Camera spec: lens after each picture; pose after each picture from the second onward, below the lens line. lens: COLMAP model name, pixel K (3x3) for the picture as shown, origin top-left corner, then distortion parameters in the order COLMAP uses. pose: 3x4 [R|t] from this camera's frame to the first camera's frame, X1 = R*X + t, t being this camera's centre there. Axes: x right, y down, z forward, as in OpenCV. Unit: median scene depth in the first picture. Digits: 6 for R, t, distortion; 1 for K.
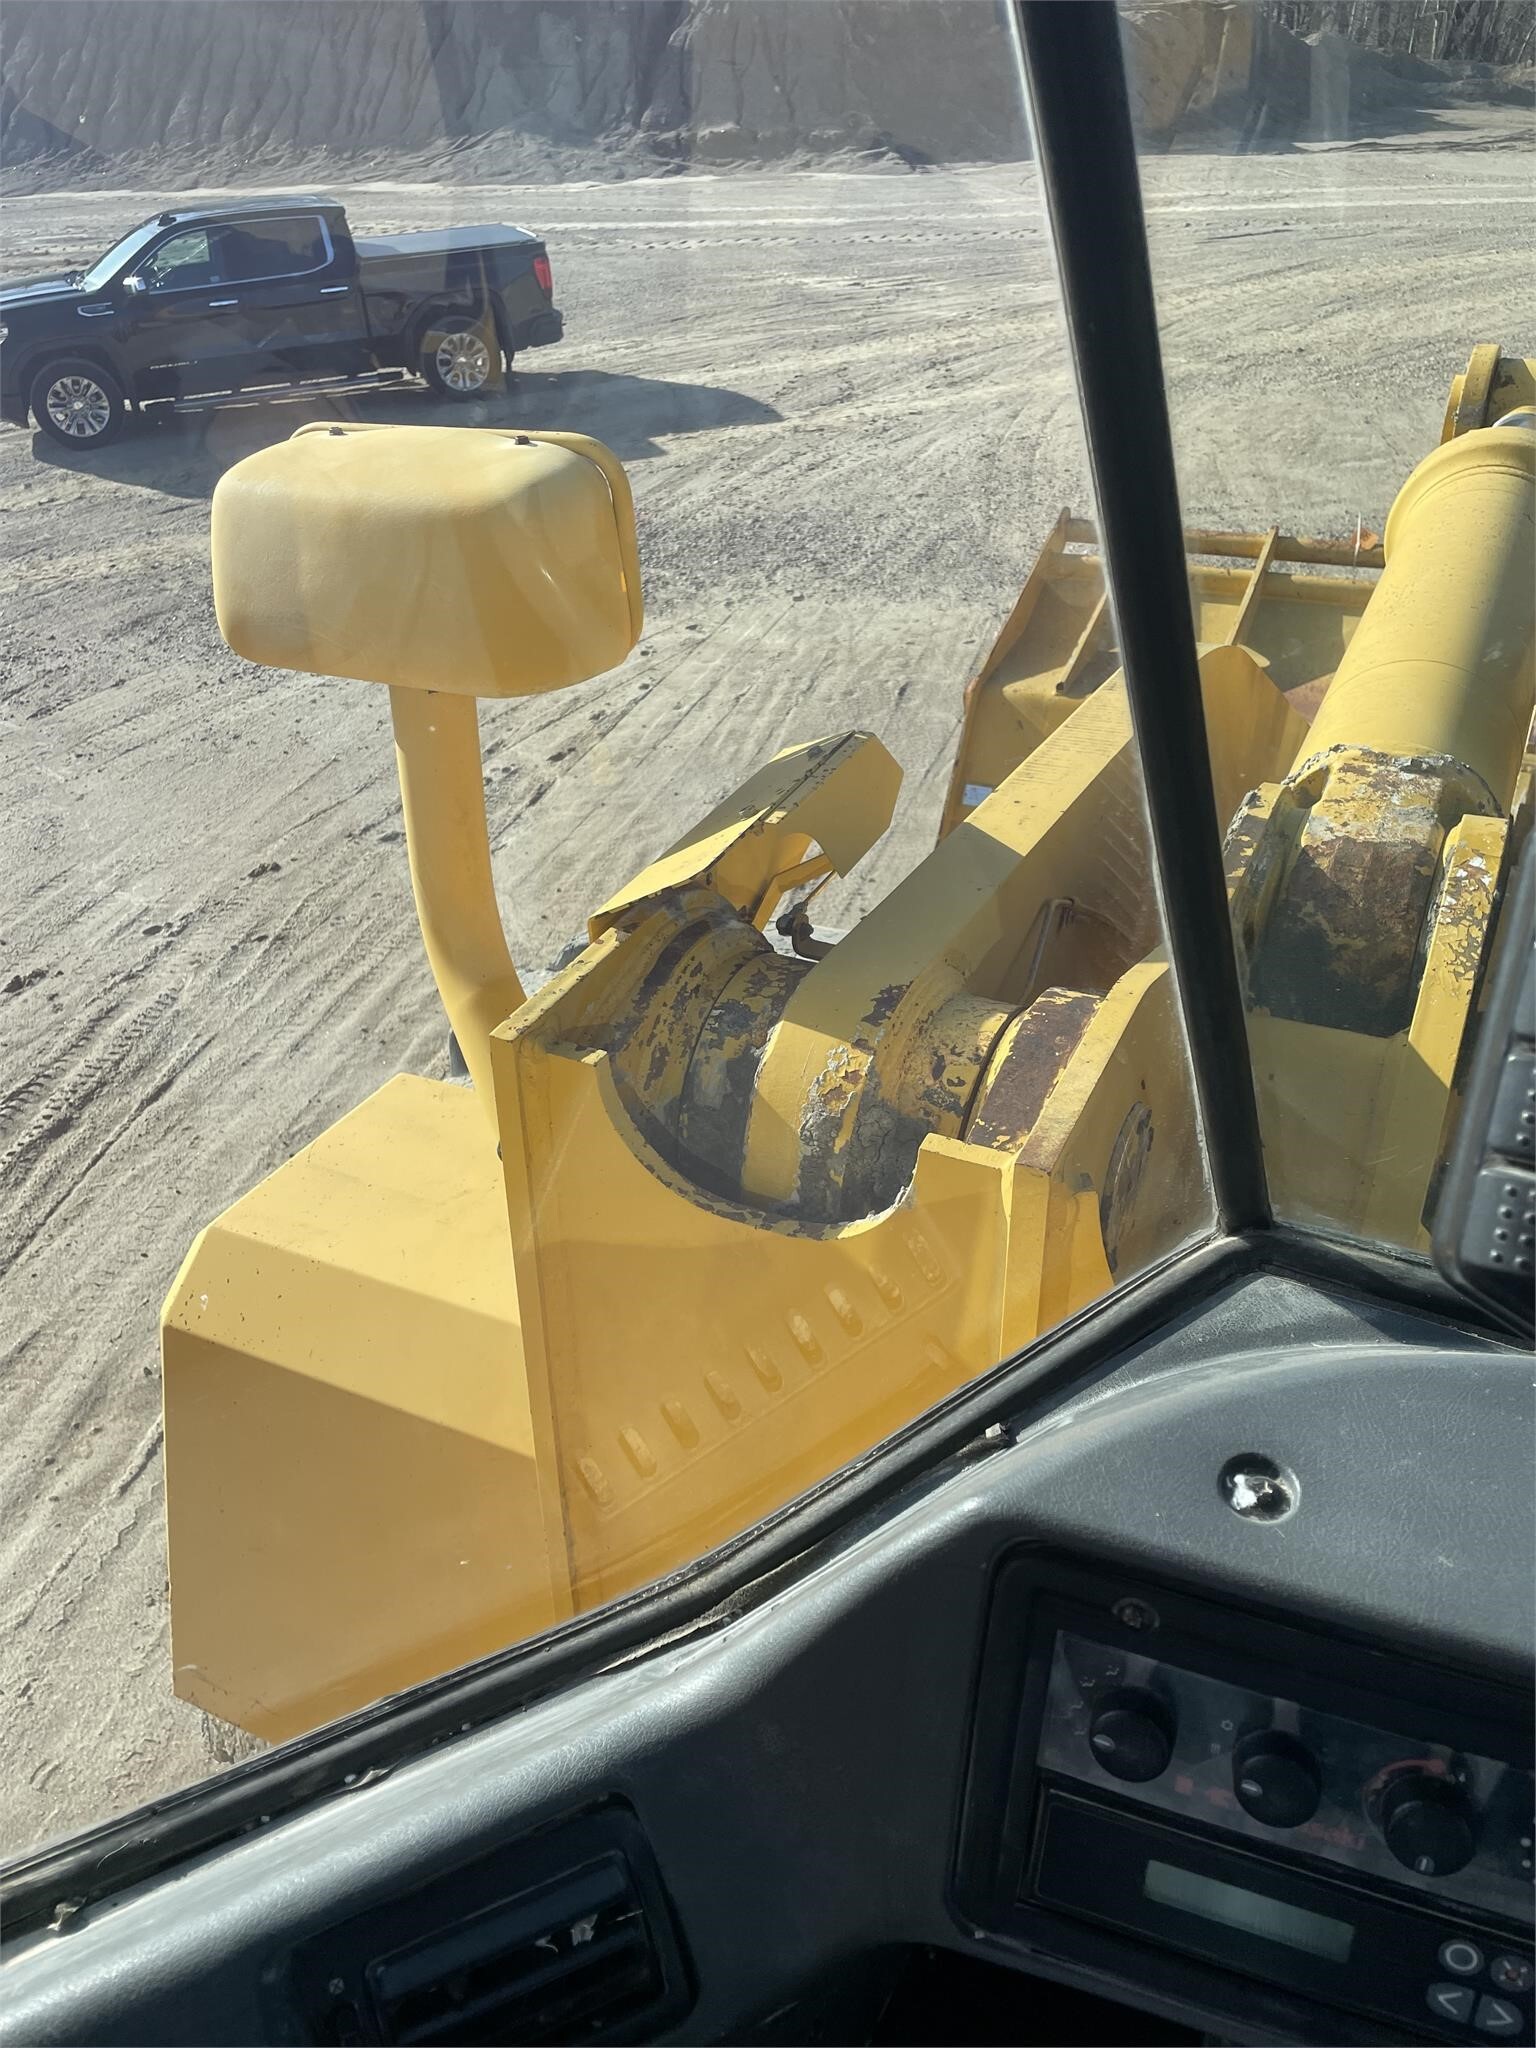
lens RADIAL K [[1578.3, 0, 768.0], [0, 1578.3, 1024.0], [0, 0, 1]] dist [0.118197, -0.131563]
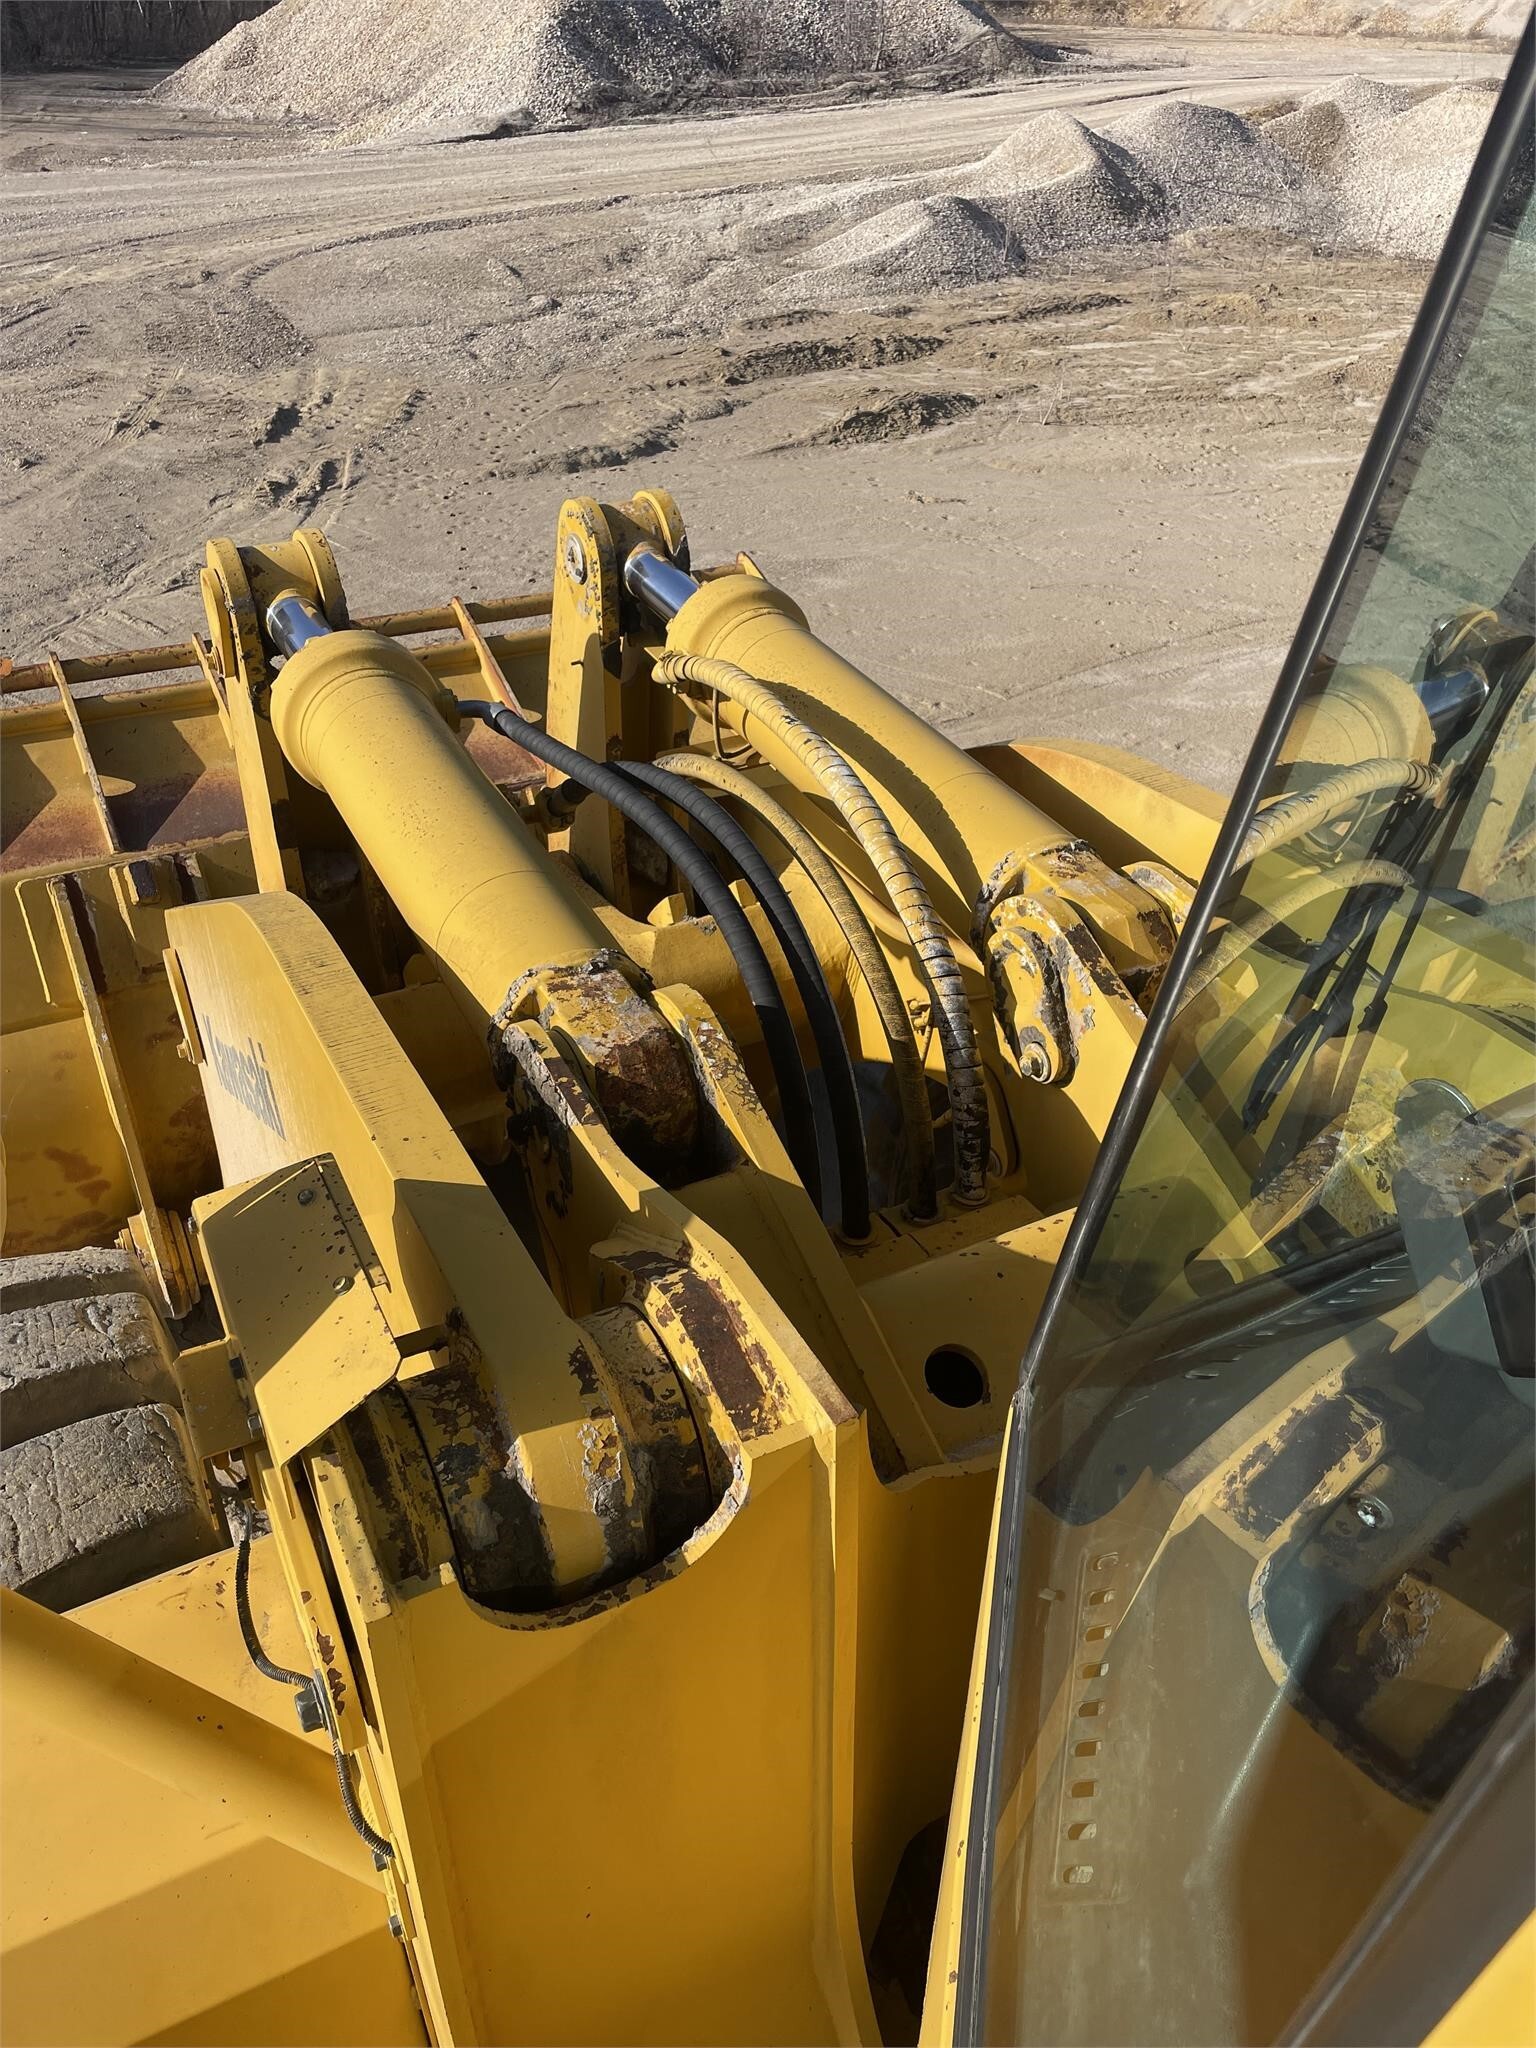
lens RADIAL K [[1578.3, 0, 768.0], [0, 1578.3, 1024.0], [0, 0, 1]] dist [0.118197, -0.131563]
pose [[0.595214, -0.413652, 0.688921, -0.539613], [0.408772, 0.893977, 0.183604, -0.395936], [-0.691828, 0.172327, 0.701197, 0.037668]]
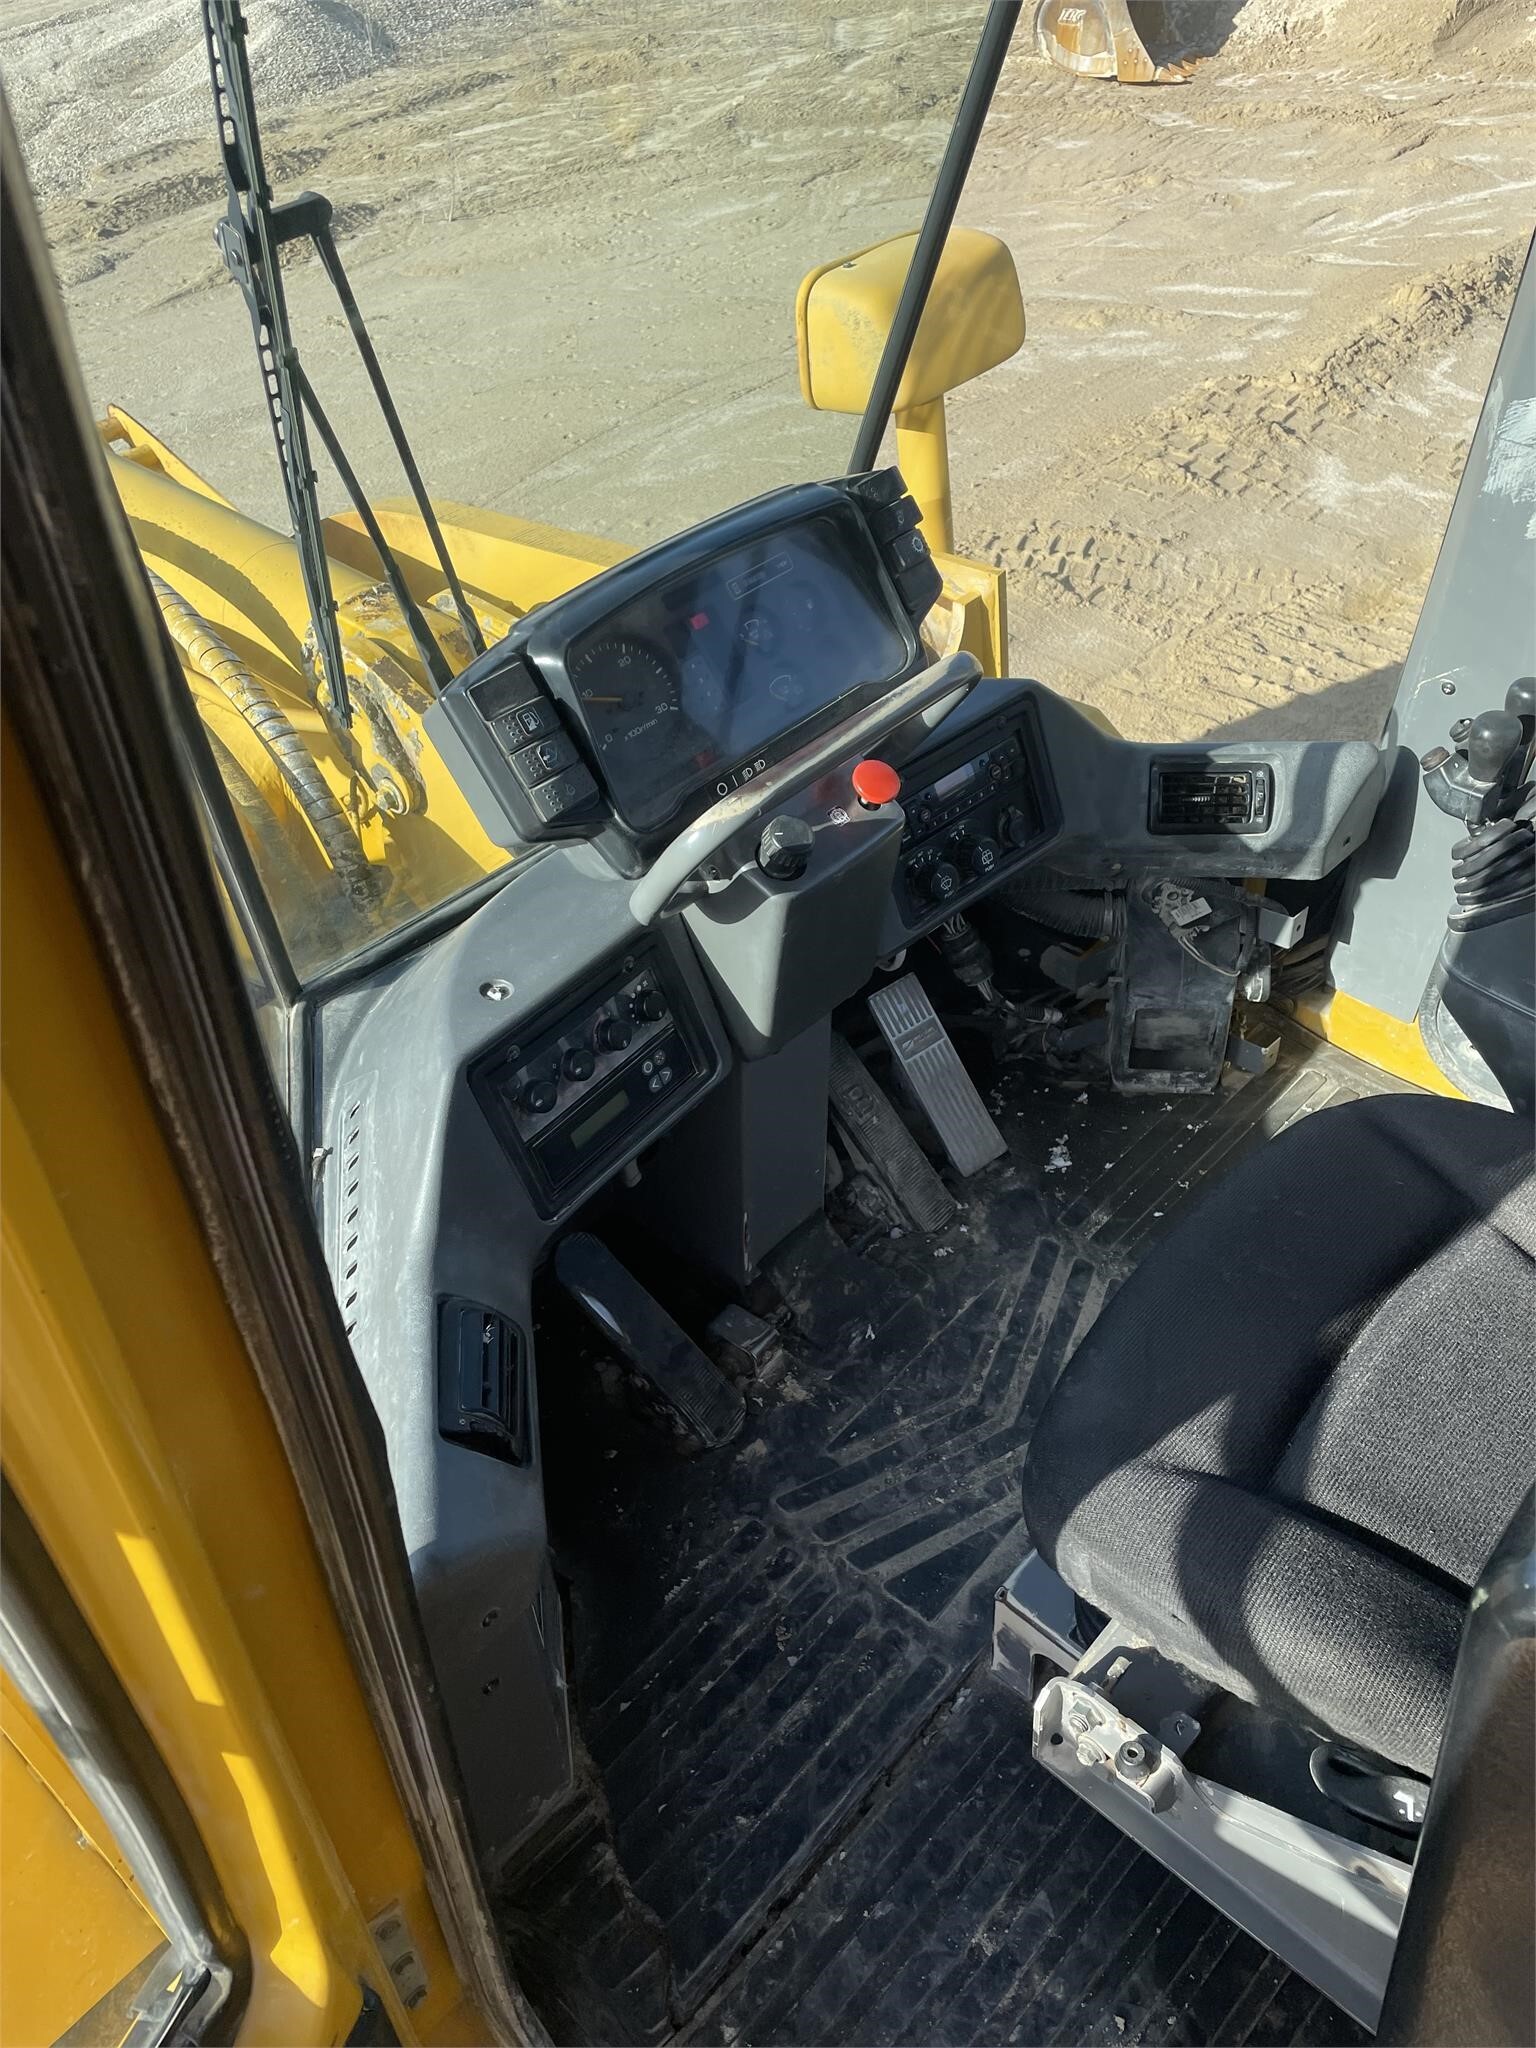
lens RADIAL K [[1601.6, 0, 765.8], [0, 1601.6, 1053.2], [0, 0, 1]] dist [0.092485, -0.097865]
pose [[0.302821, -0.615708, 0.727463, -0.626493], [0.576394, 0.726200, 0.374704, -0.140598], [-0.758992, 0.305837, 0.574799, -0.297279]]
